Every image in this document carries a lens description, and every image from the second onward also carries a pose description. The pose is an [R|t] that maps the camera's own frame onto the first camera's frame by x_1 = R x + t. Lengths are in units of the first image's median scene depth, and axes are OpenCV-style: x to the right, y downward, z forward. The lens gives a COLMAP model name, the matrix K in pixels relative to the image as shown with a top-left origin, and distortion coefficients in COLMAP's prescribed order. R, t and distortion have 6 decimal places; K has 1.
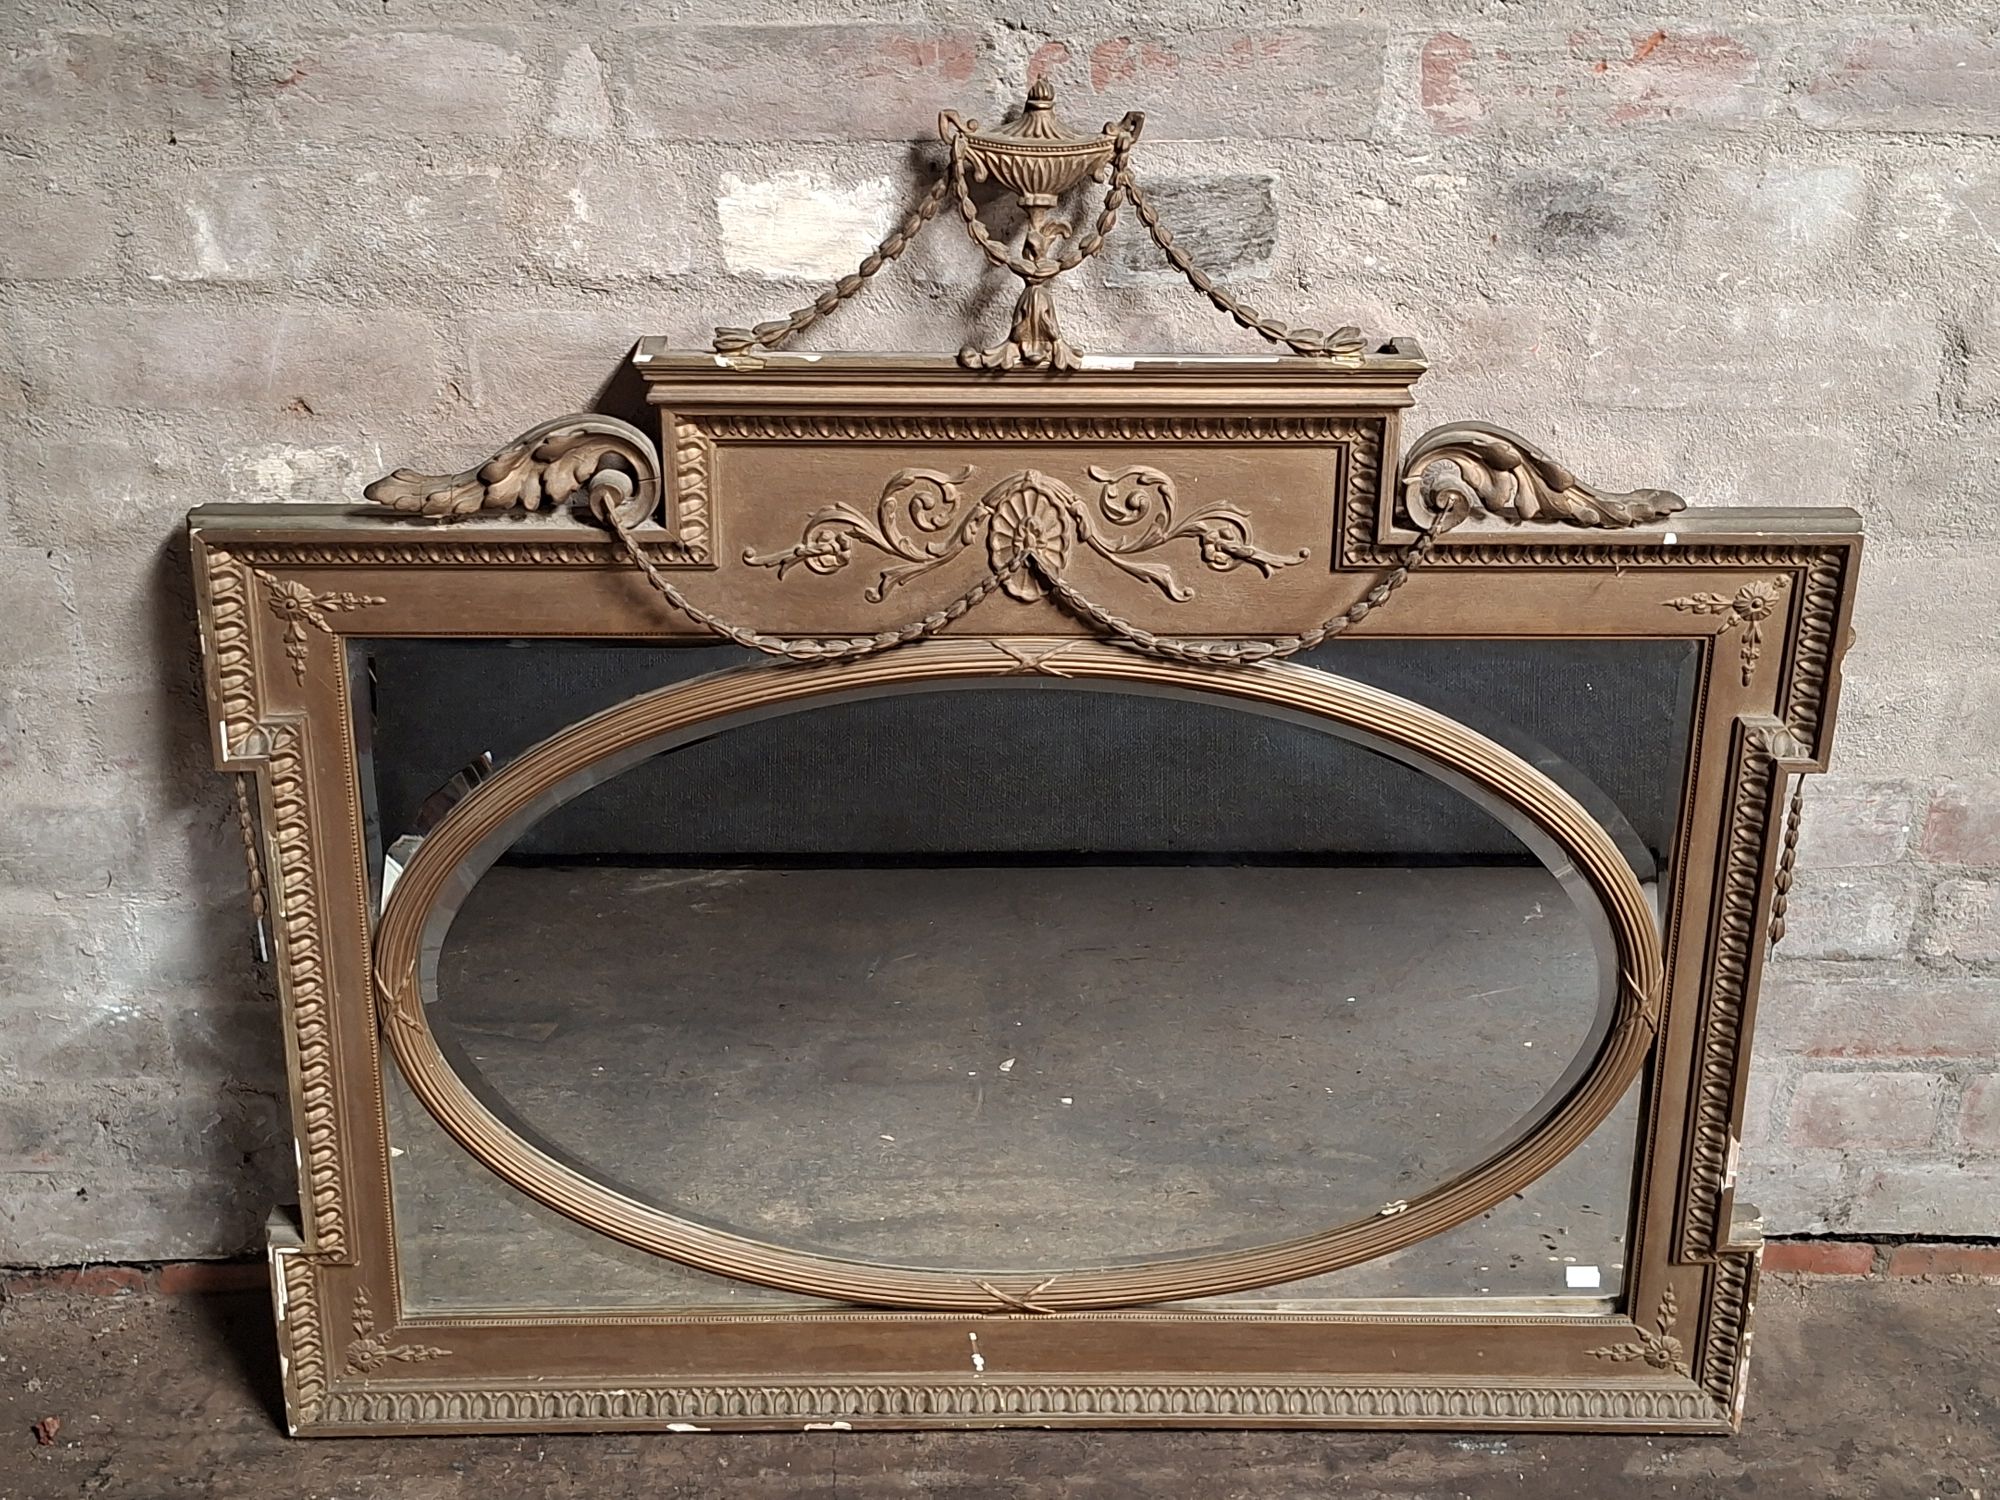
lens RADIAL K [[2522.3, 0, 1001.4], [0, 2522.3, 724.0], [0, 0, 1]] dist [0.150981, -0.275785]
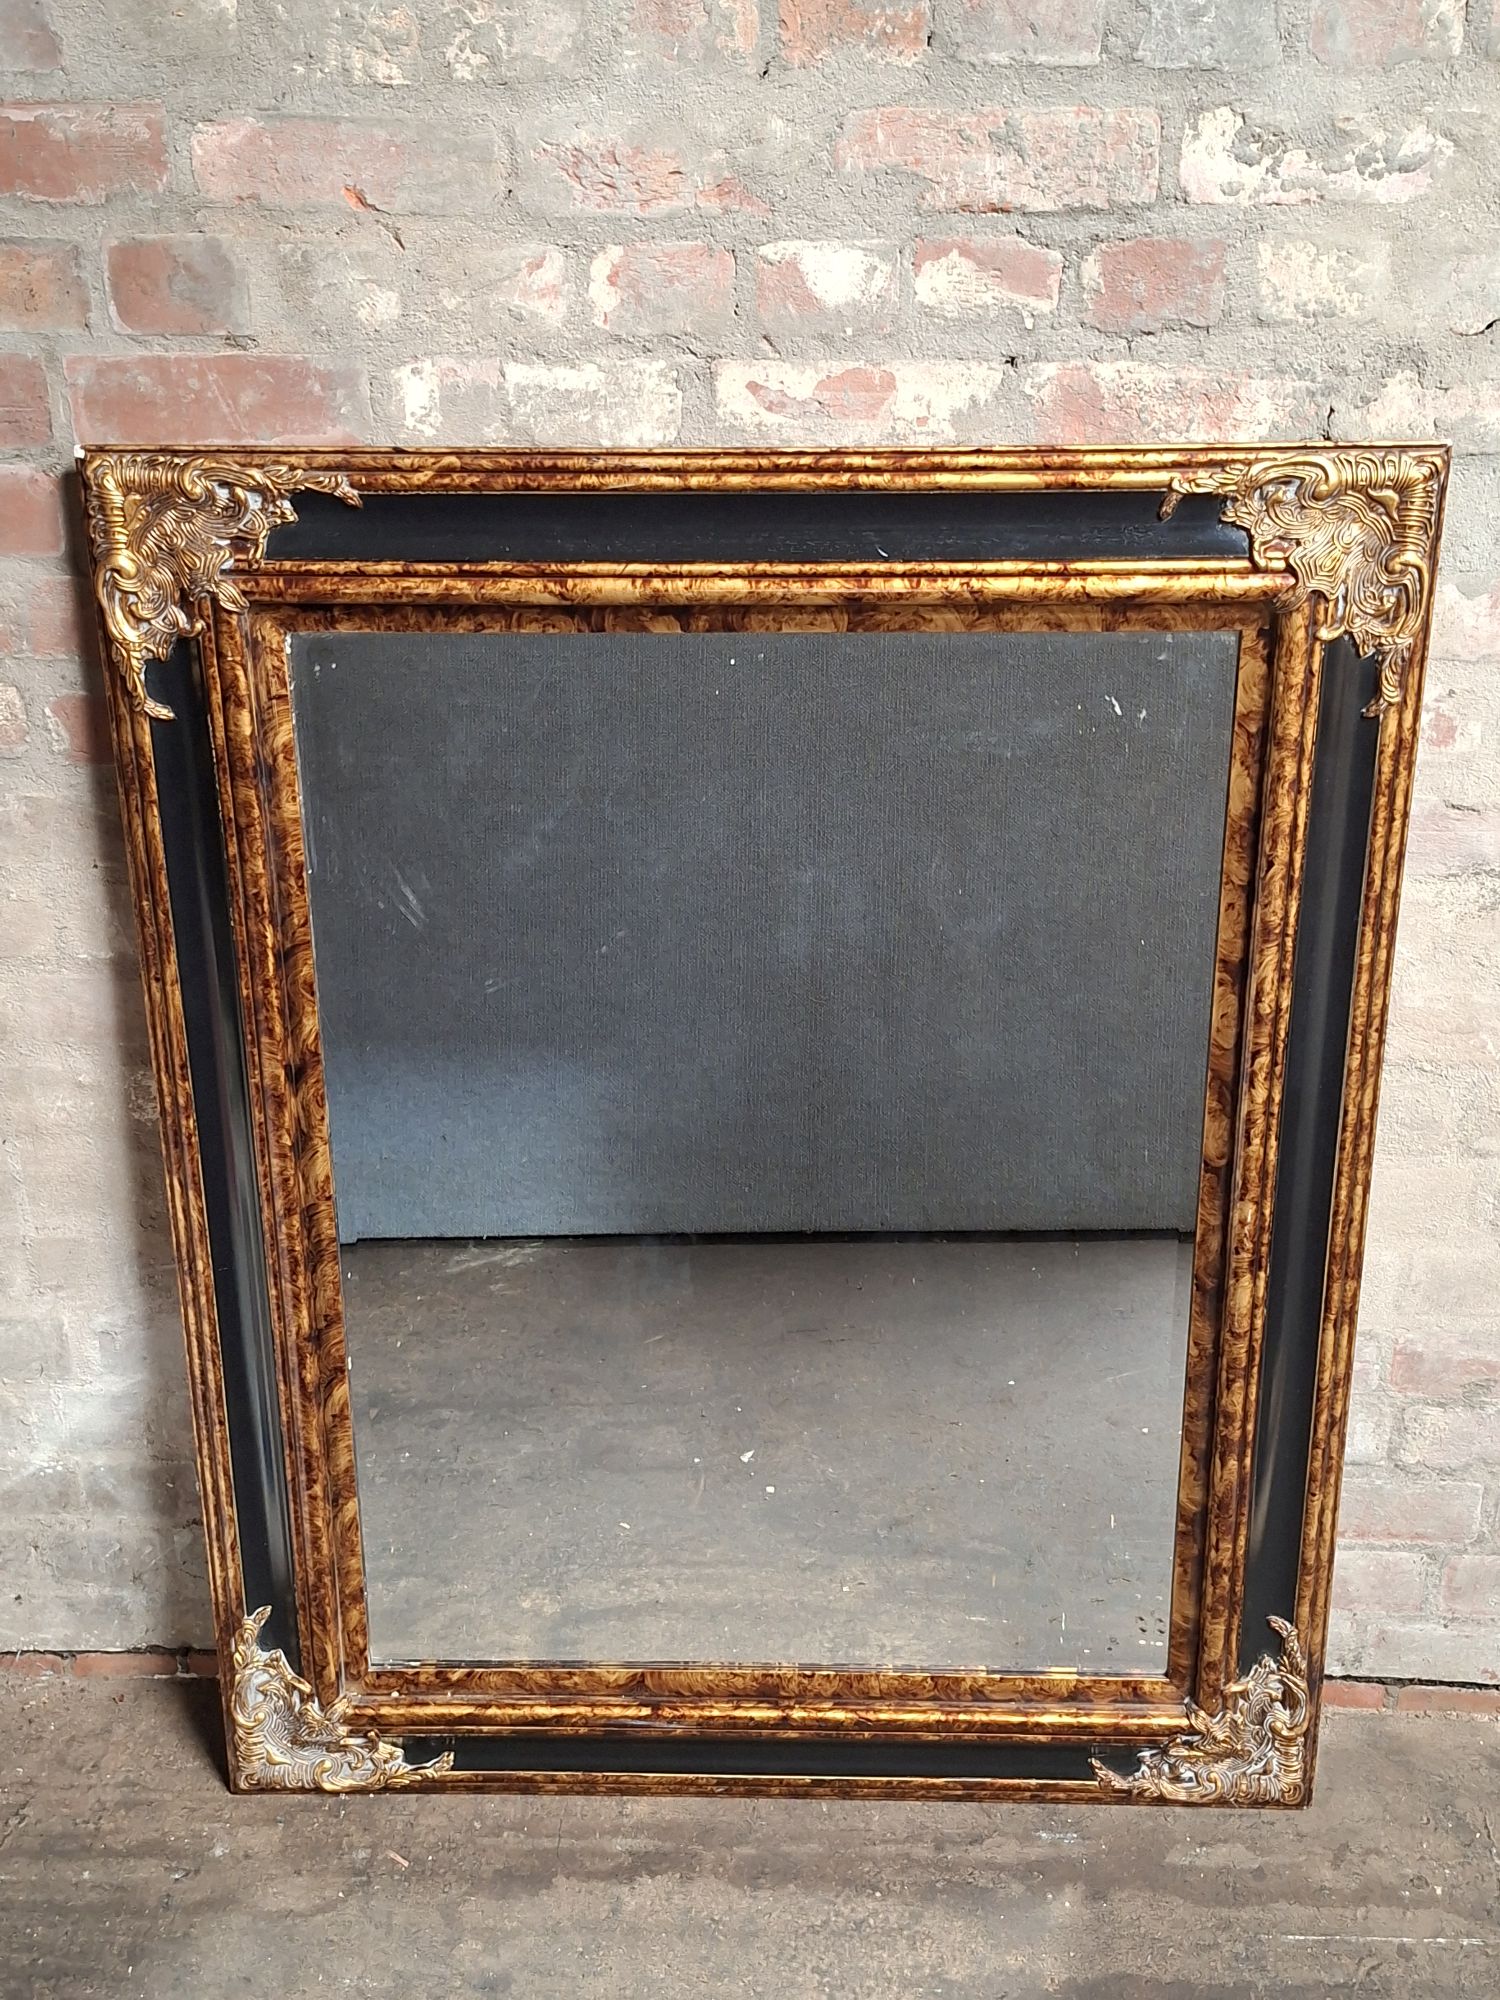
lens RADIAL K [[2231.6, 0, 757.3], [0, 2231.6, 990.9], [0, 0, 1]] dist [0.137033, -0.220588]
pose [[0.997181, 0.014799, -0.073564, 0.114797], [-0.019398, 0.997875, -0.062201, -0.071104], [0.072487, 0.063453, 0.995349, -0.183688]]
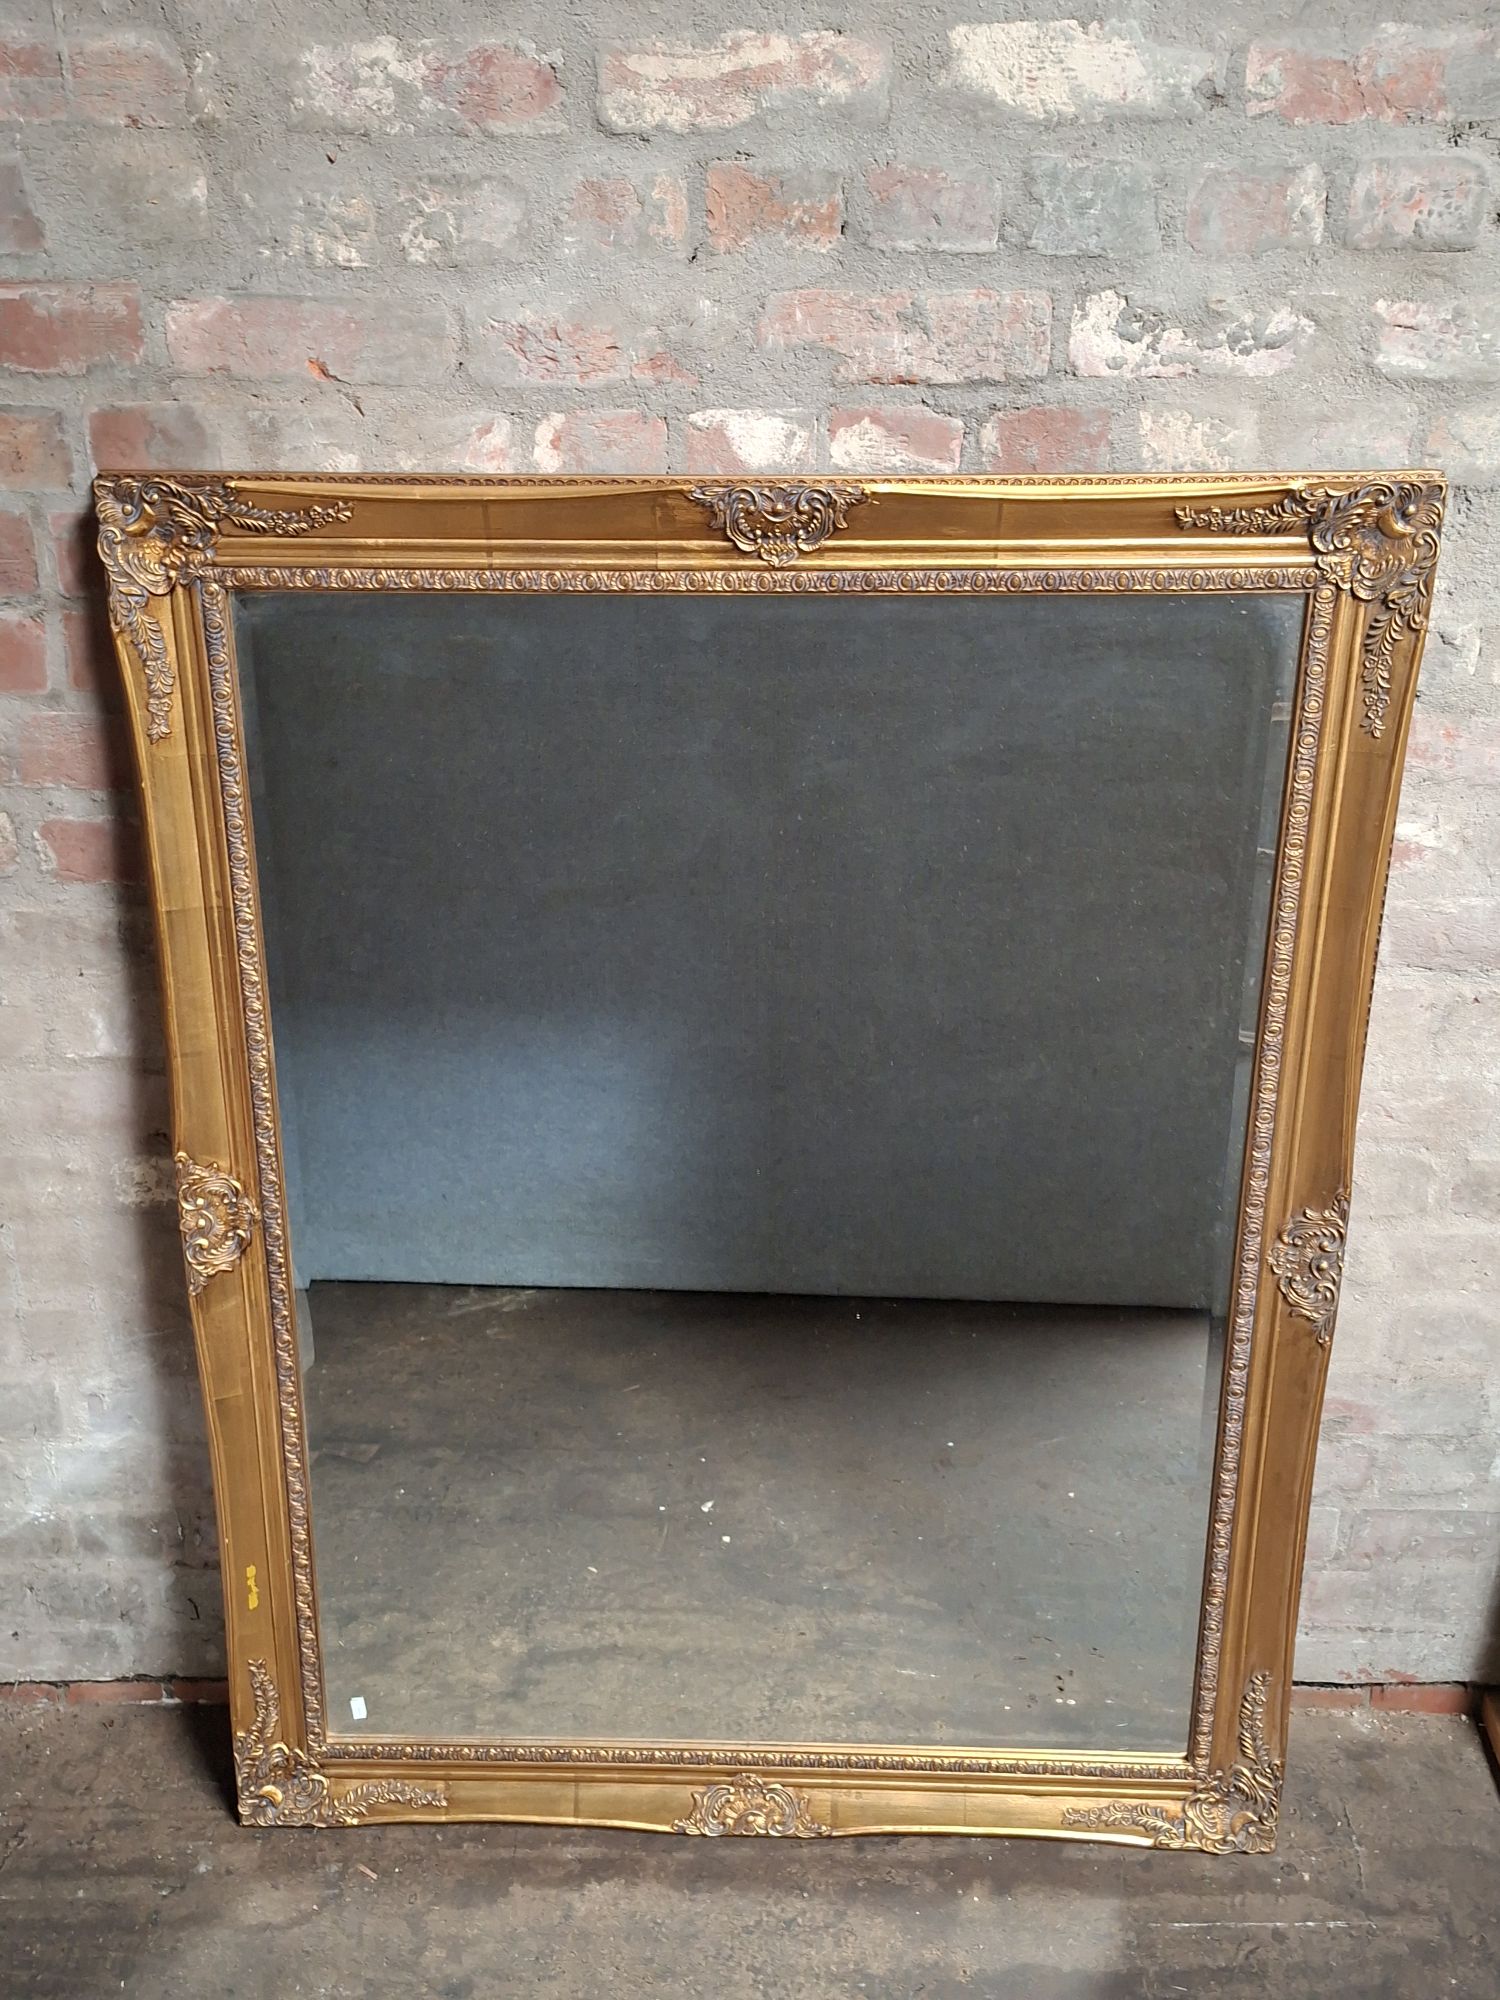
lens RADIAL K [[1918.5, 0, 728.9], [0, 1918.5, 1002.1], [0, 0, 1]] dist [0.128475, -0.196557]
pose [[0.999224, 0.003887, -0.039198, 0.096650], [-0.006666, 0.997452, -0.071032, -0.106058], [0.038822, 0.071238, 0.996704, -0.133654]]
